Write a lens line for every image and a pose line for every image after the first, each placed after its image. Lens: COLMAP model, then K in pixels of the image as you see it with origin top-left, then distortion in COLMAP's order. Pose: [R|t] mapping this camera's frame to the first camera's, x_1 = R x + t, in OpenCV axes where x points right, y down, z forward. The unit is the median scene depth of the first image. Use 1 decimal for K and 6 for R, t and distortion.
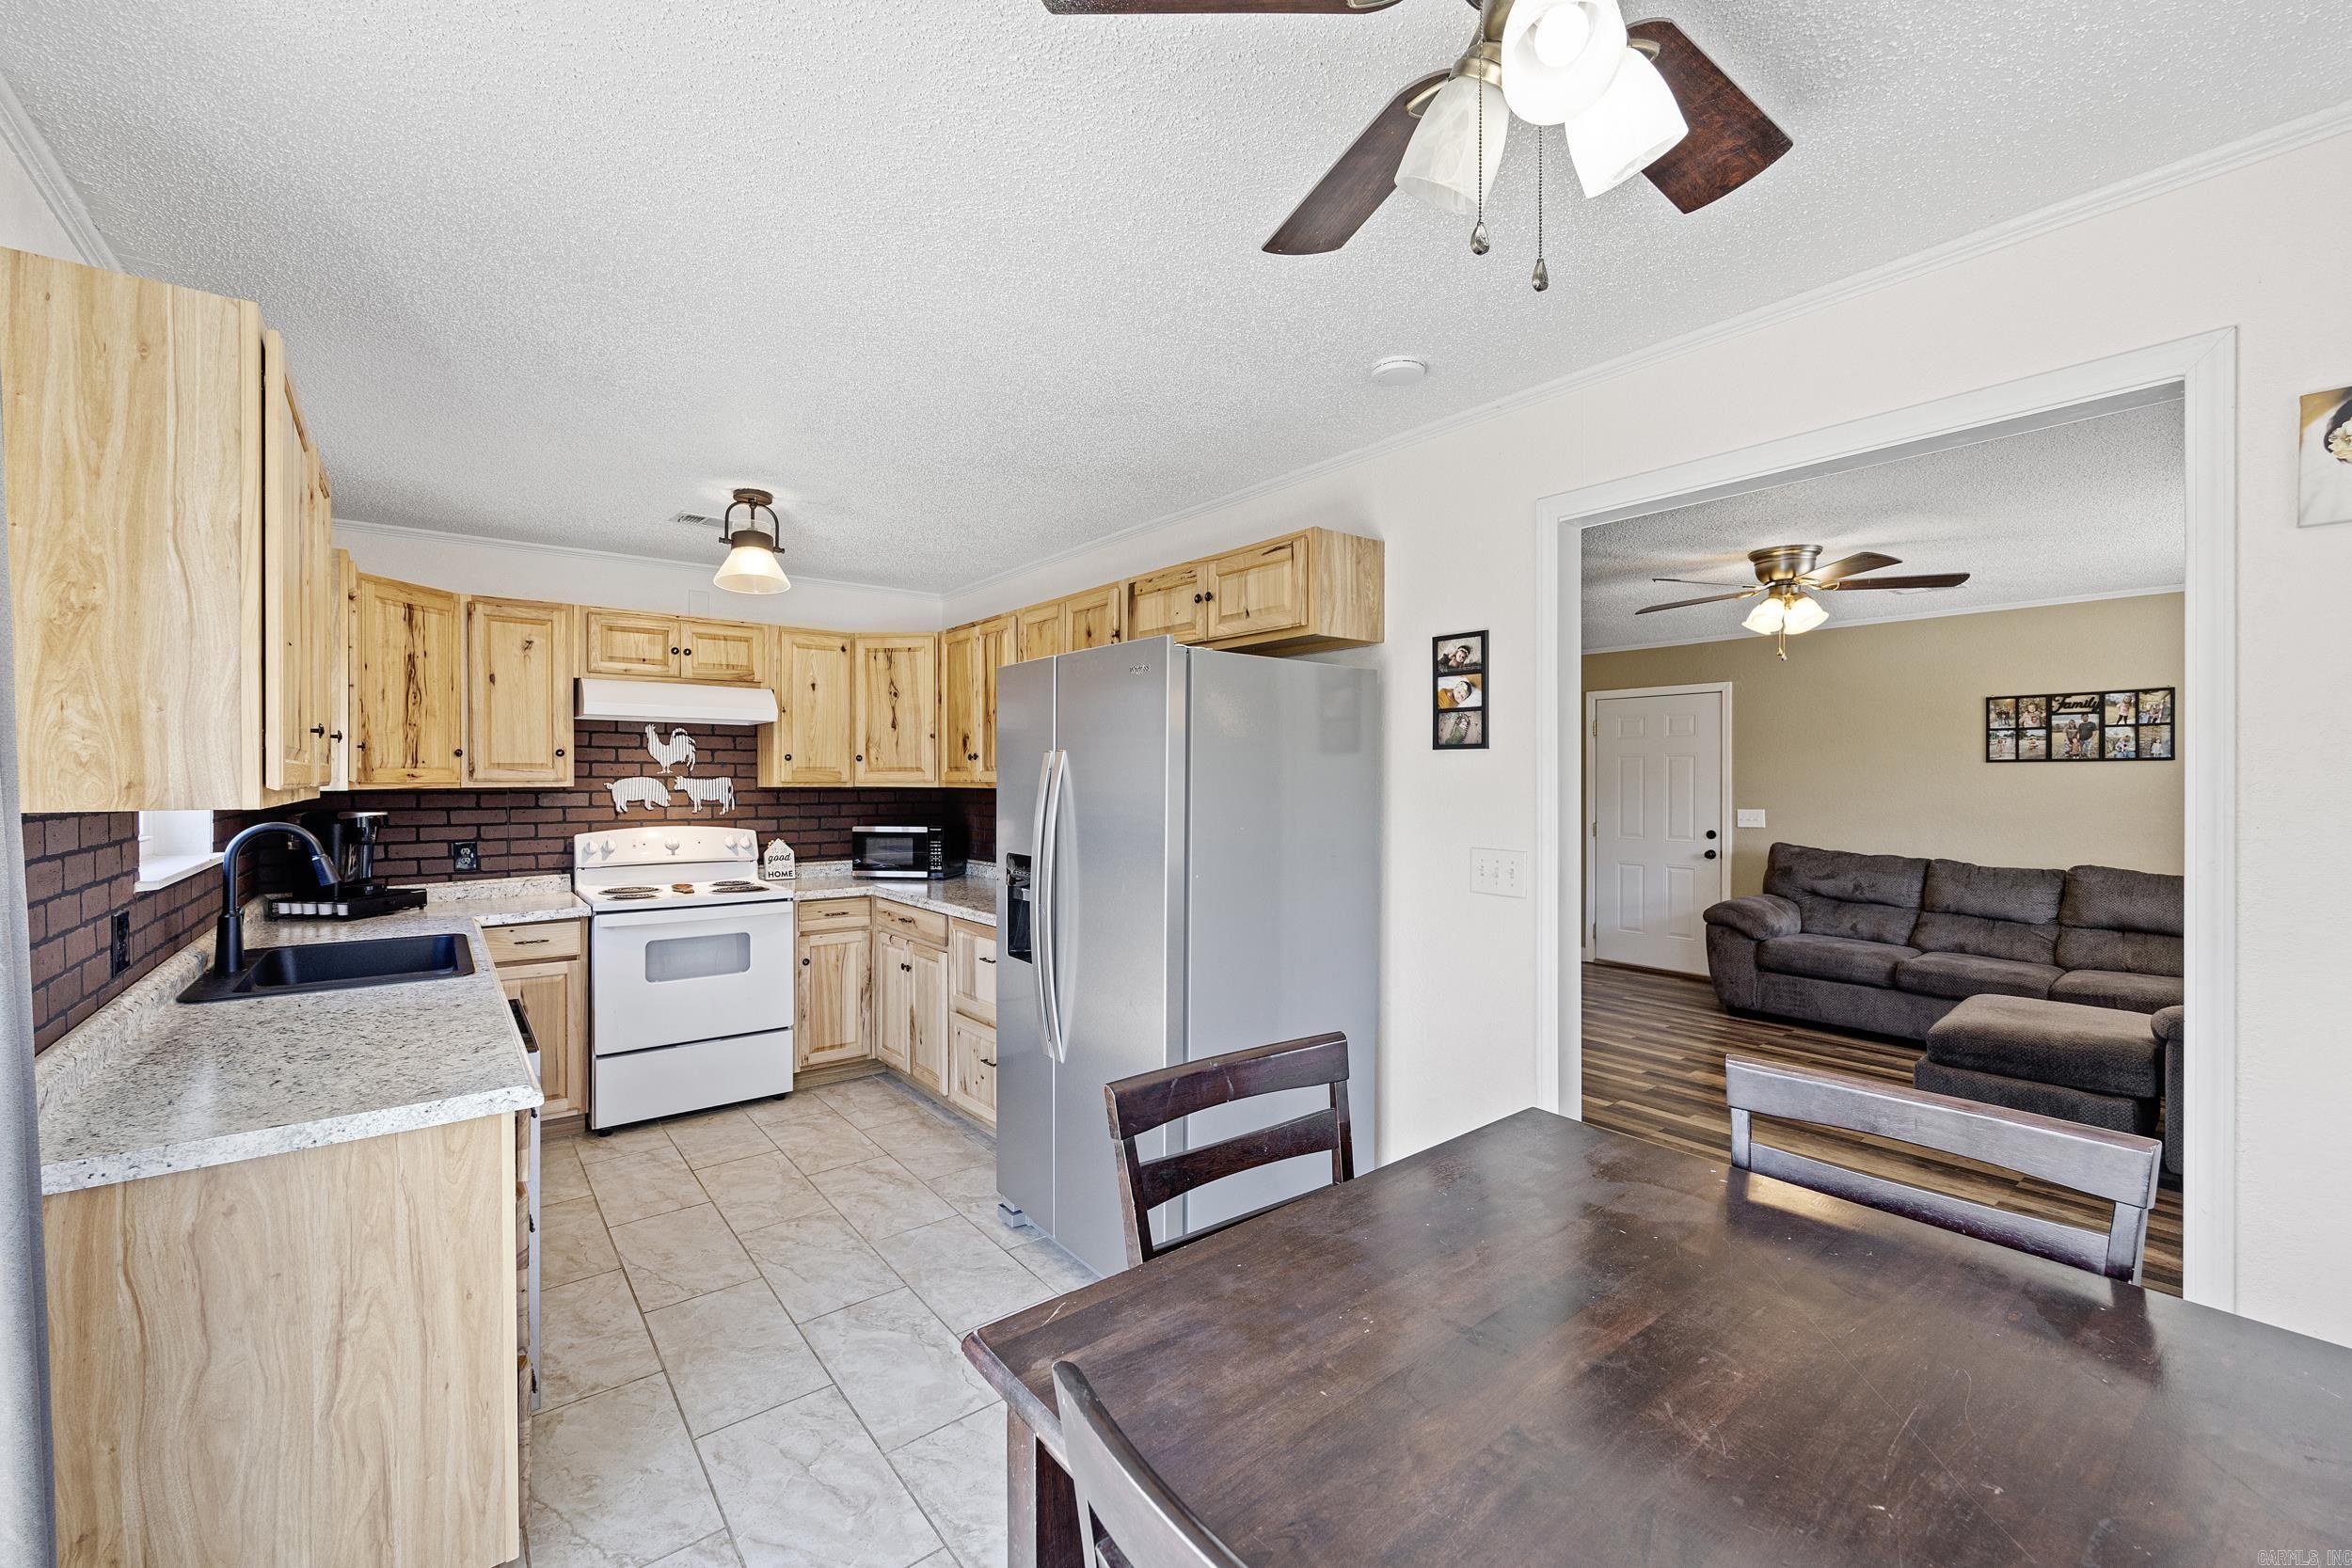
lens RADIAL K [[953.4, 0, 1173.6], [0, 953.4, 781.5], [0, 0, 1]] dist [-0.000650, 0.000075]
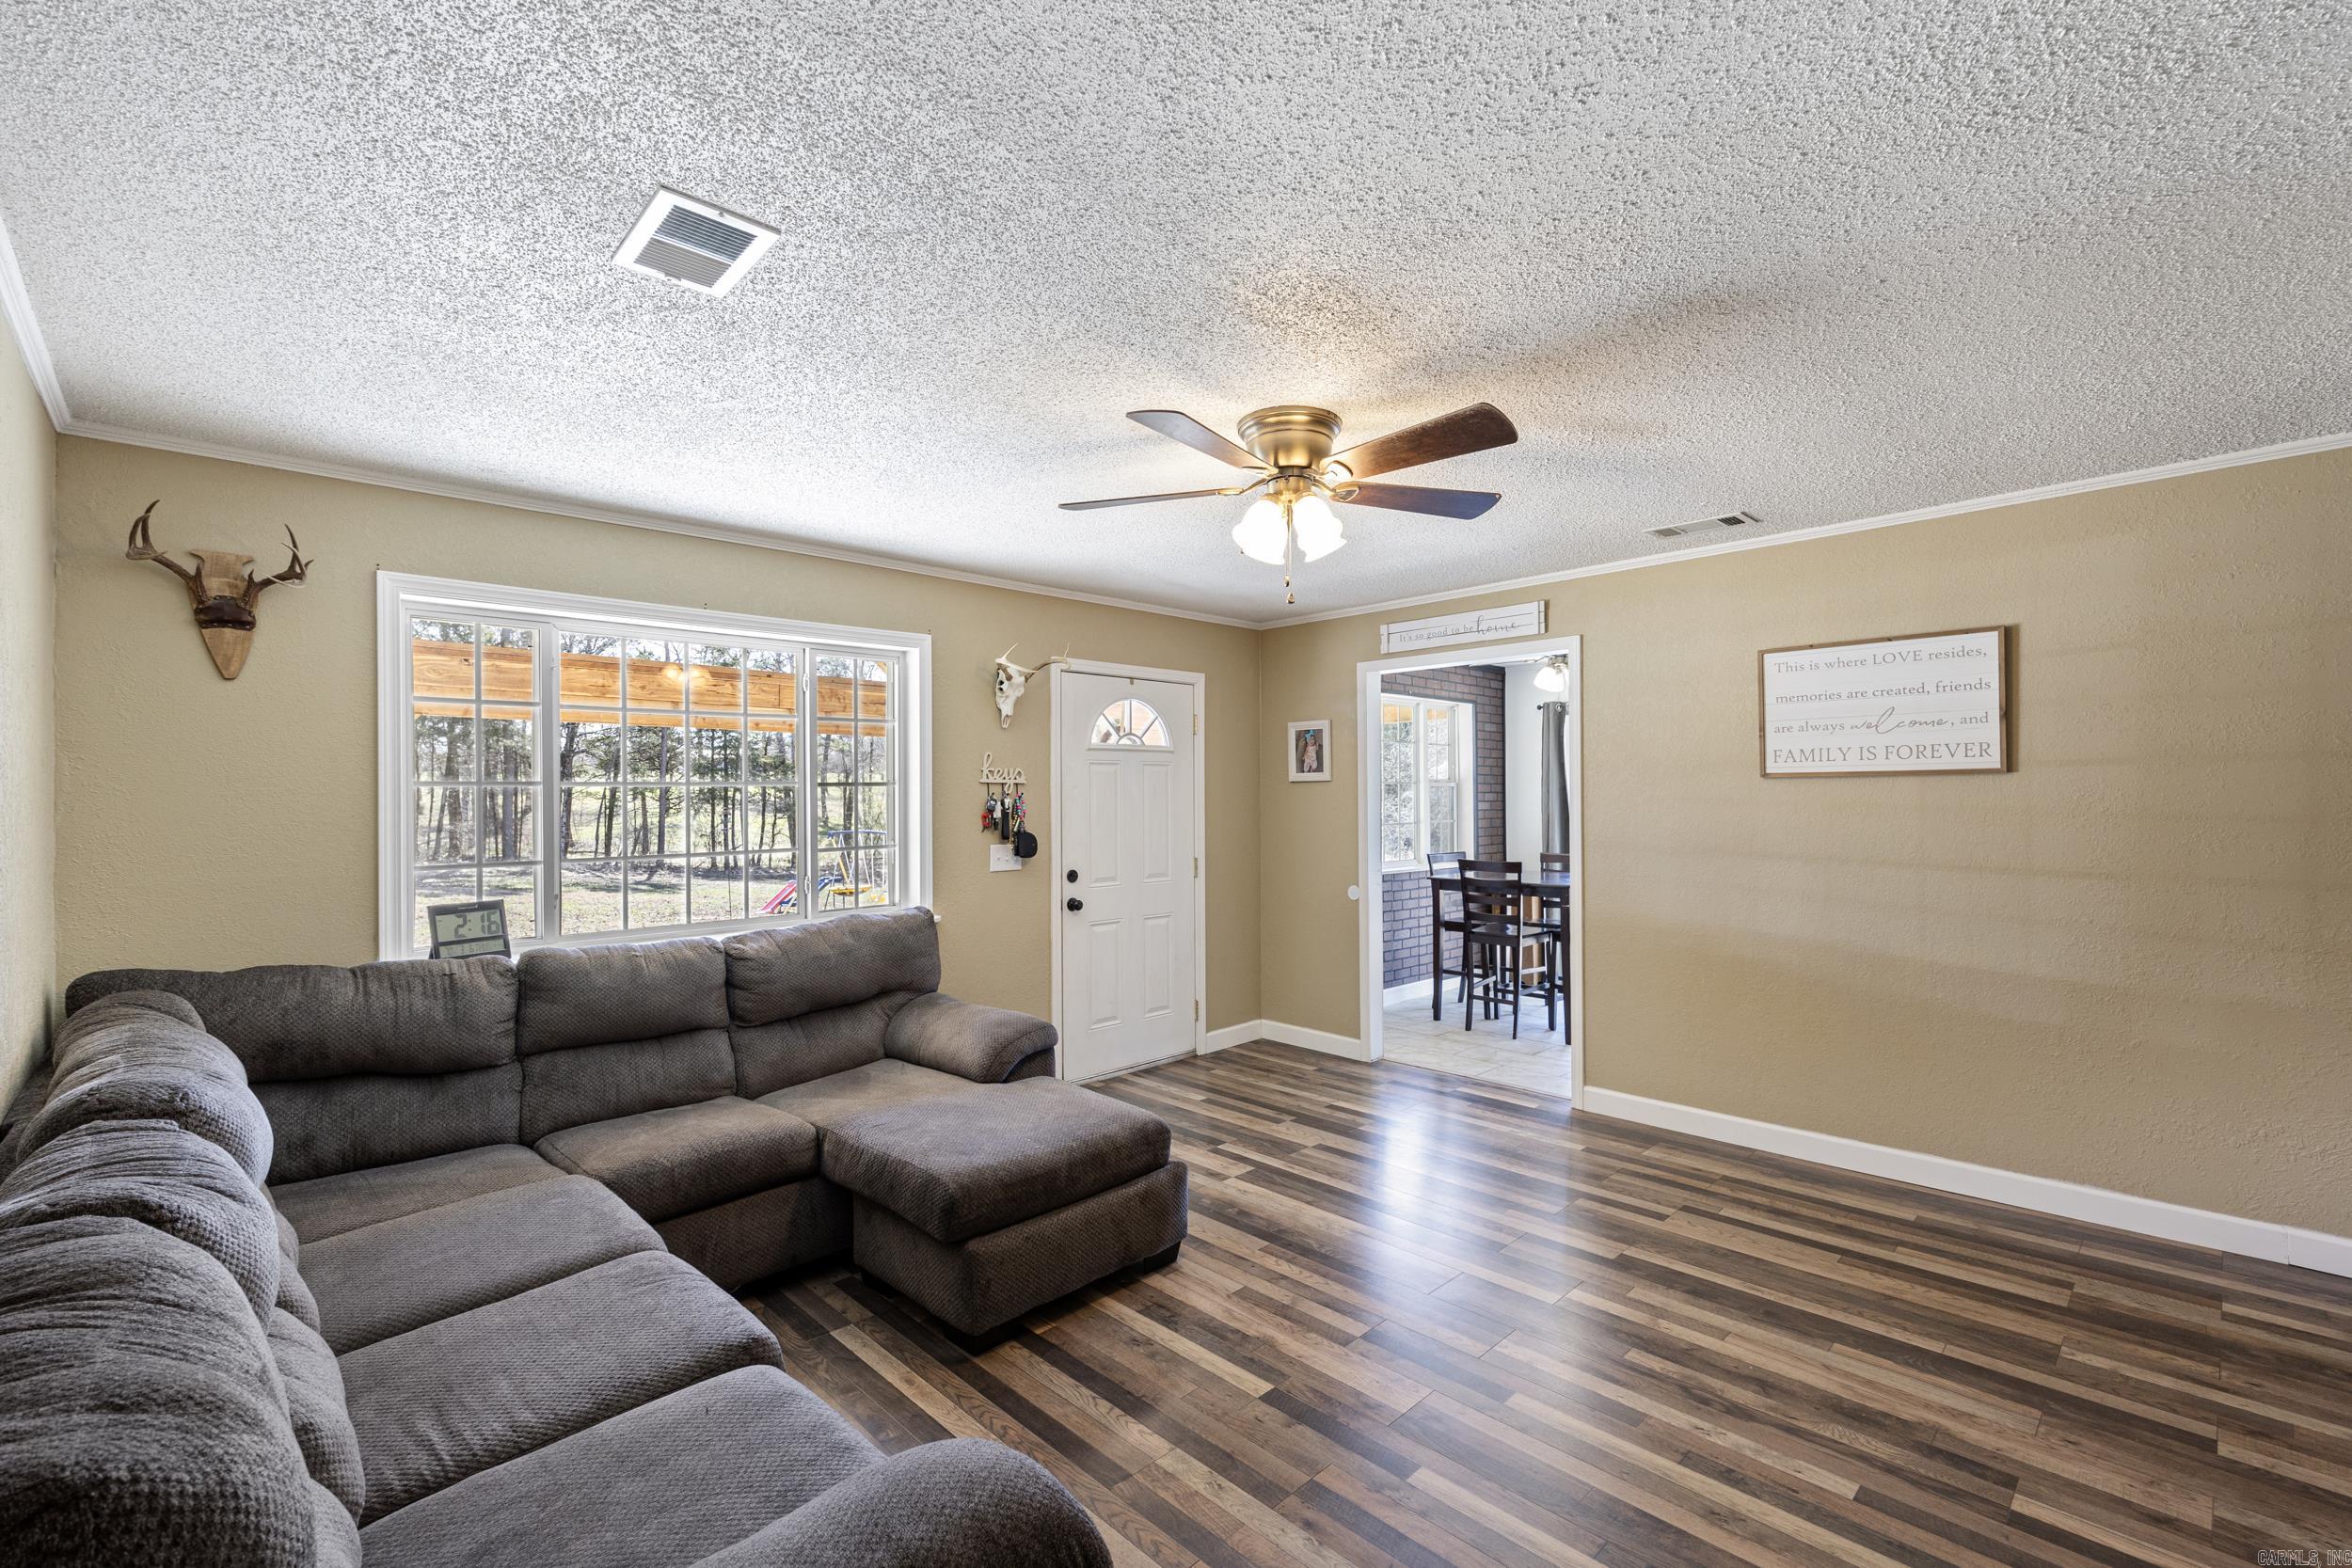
lens RADIAL K [[1002.9, 0, 1201.3], [0, 1002.9, 794.8], [0, 0, 1]] dist [0.001136, 0.000254]
pose [[-0.993616, 0.007636, -0.112557, 0.757639], [0.008072, 0.999962, -0.003423, -0.001644], [0.112526, -0.004310, -0.993639, 1.603729]]
